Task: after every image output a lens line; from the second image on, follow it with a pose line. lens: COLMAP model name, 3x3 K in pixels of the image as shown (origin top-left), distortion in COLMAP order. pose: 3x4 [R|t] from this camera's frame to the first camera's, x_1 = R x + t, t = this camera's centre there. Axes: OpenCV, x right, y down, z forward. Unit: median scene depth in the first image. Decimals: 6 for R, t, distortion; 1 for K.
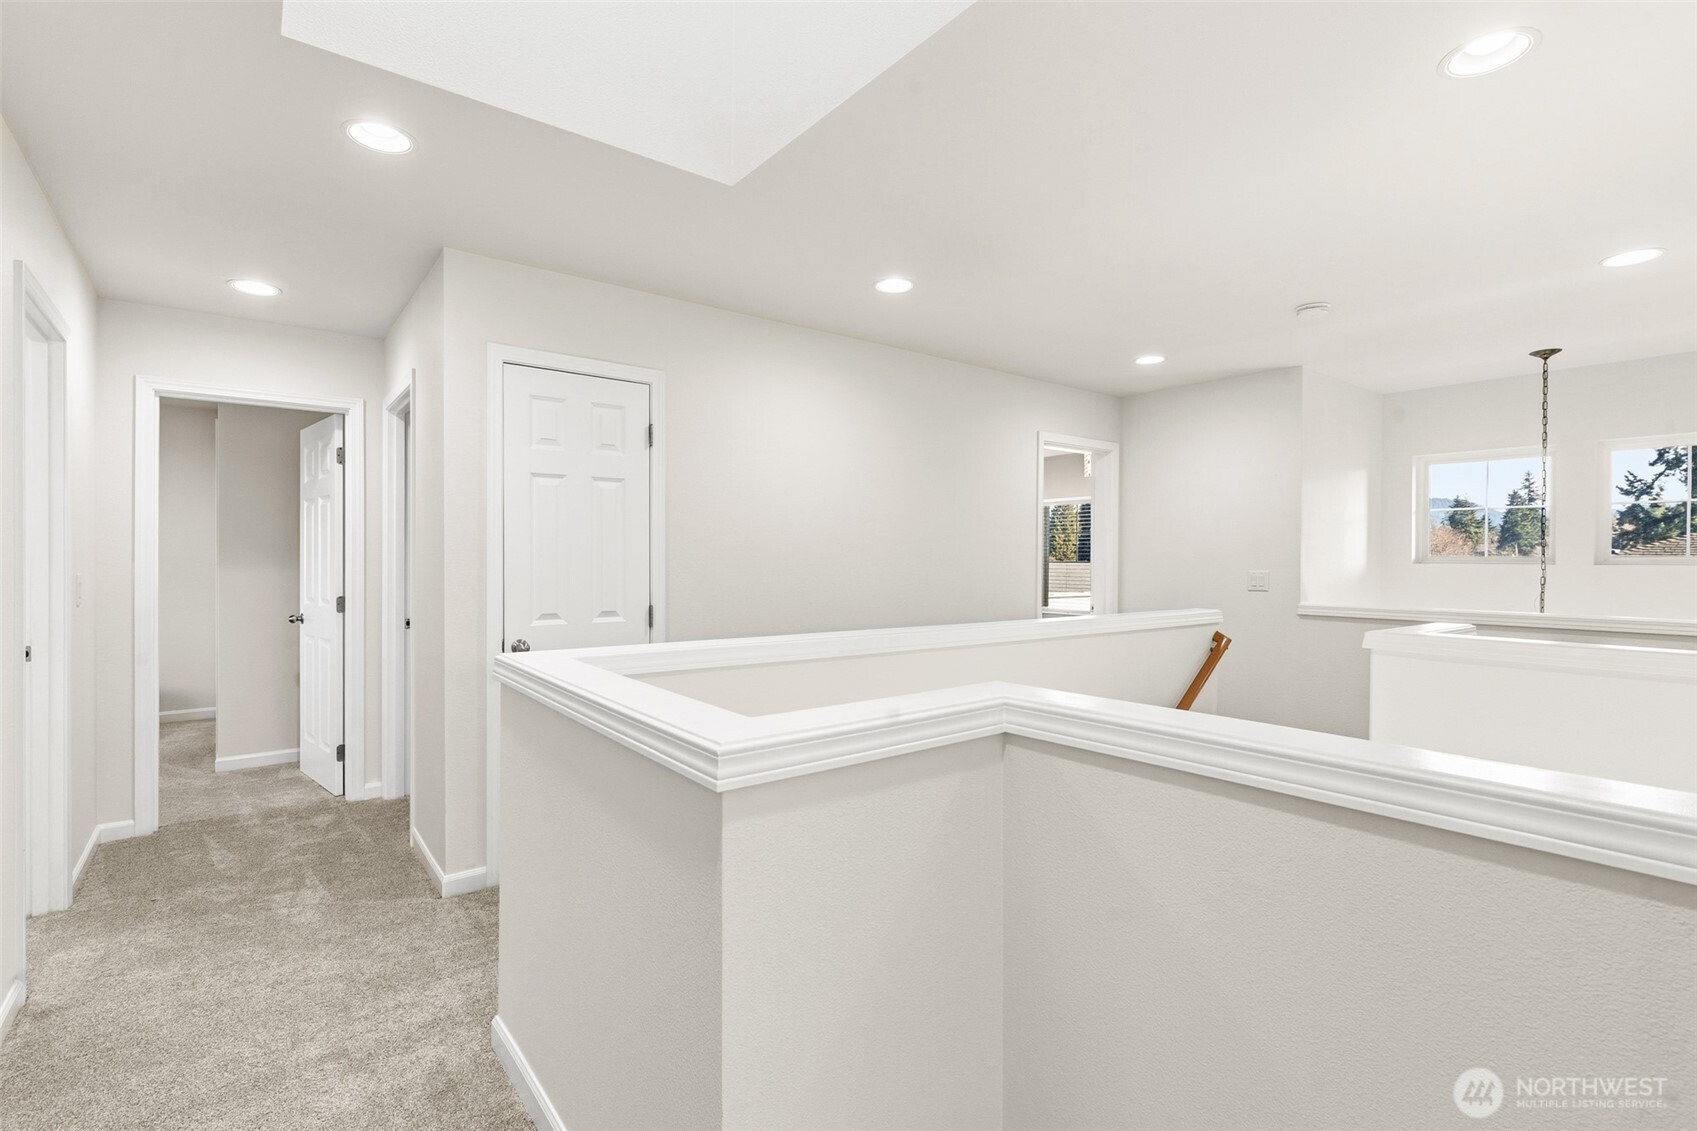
lens RADIAL K [[770.7, 0, 842.6], [0, 770.7, 565.3], [0, 0, 1]] dist [0.017017, 0.000050]
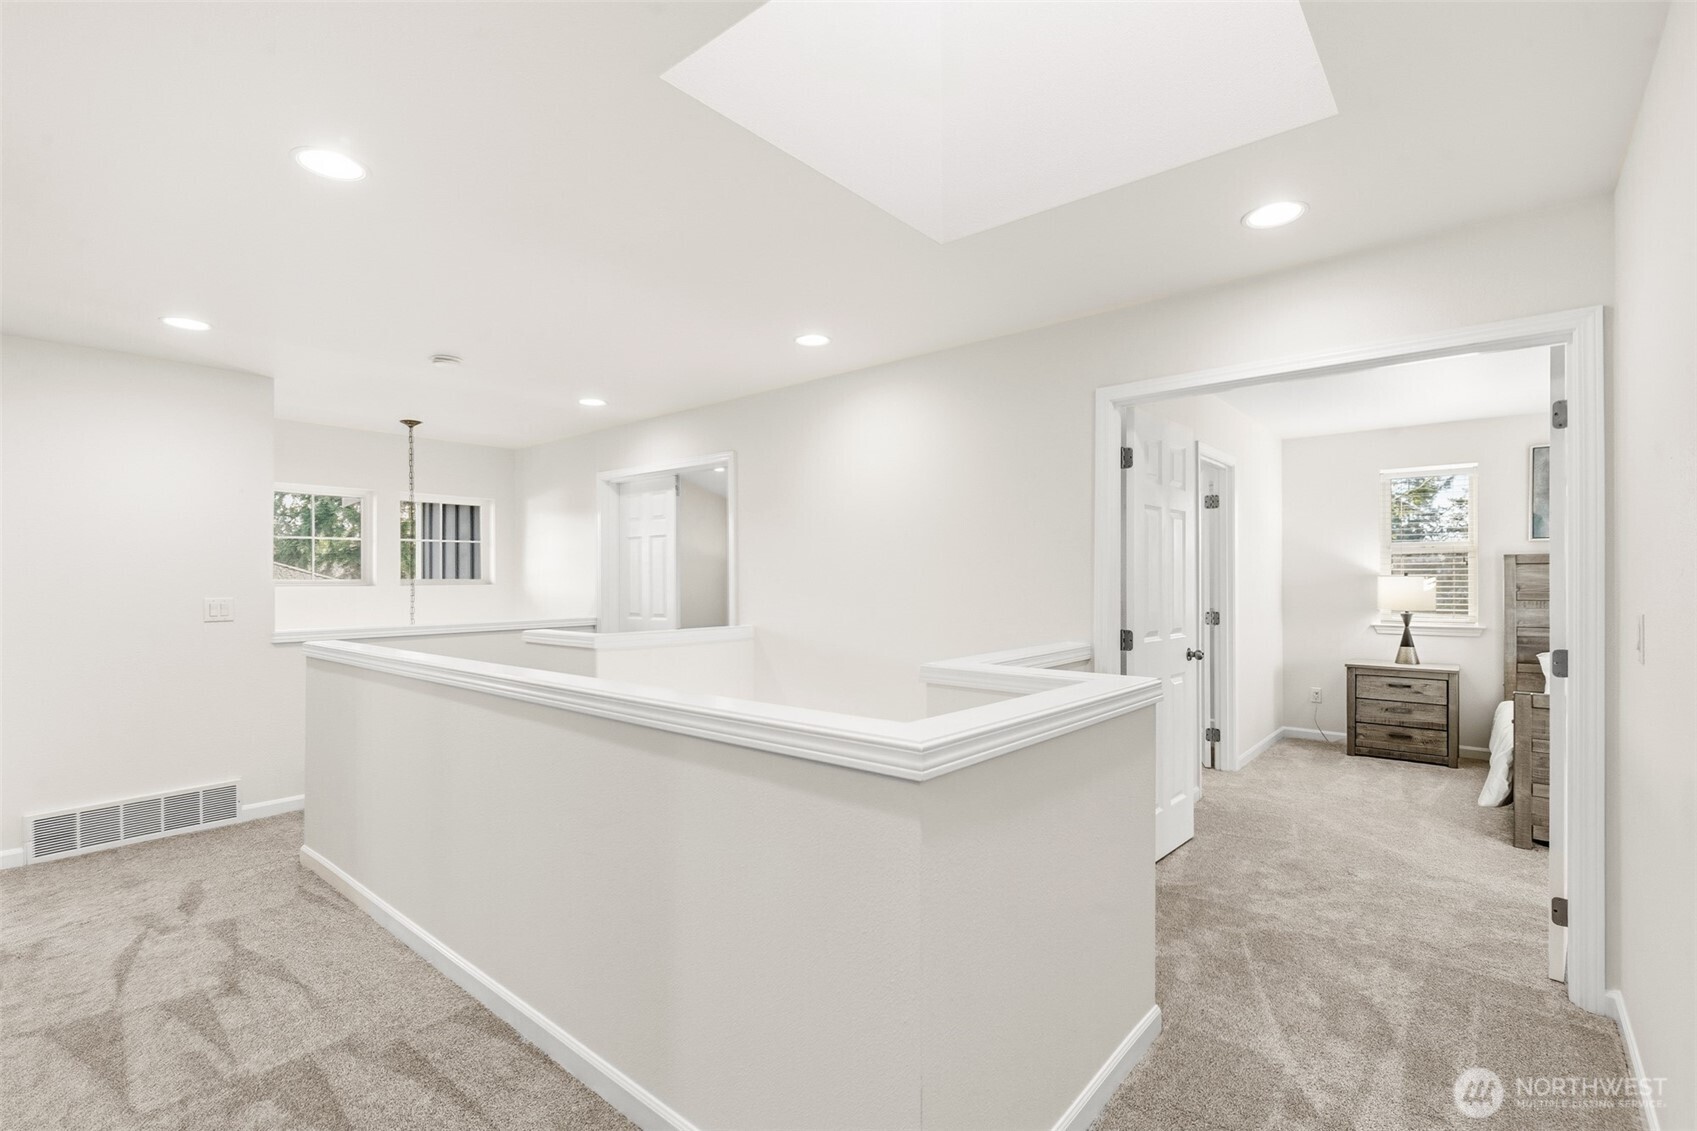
lens RADIAL K [[770.7, 0, 842.6], [0, 770.7, 565.3], [0, 0, 1]] dist [0.017017, 0.000050]
pose [[-0.202605, 0.012012, 0.979187, -0.499755], [0.008779, 0.999907, -0.010450, -0.015481], [-0.979221, 0.006479, -0.202691, 0.558674]]
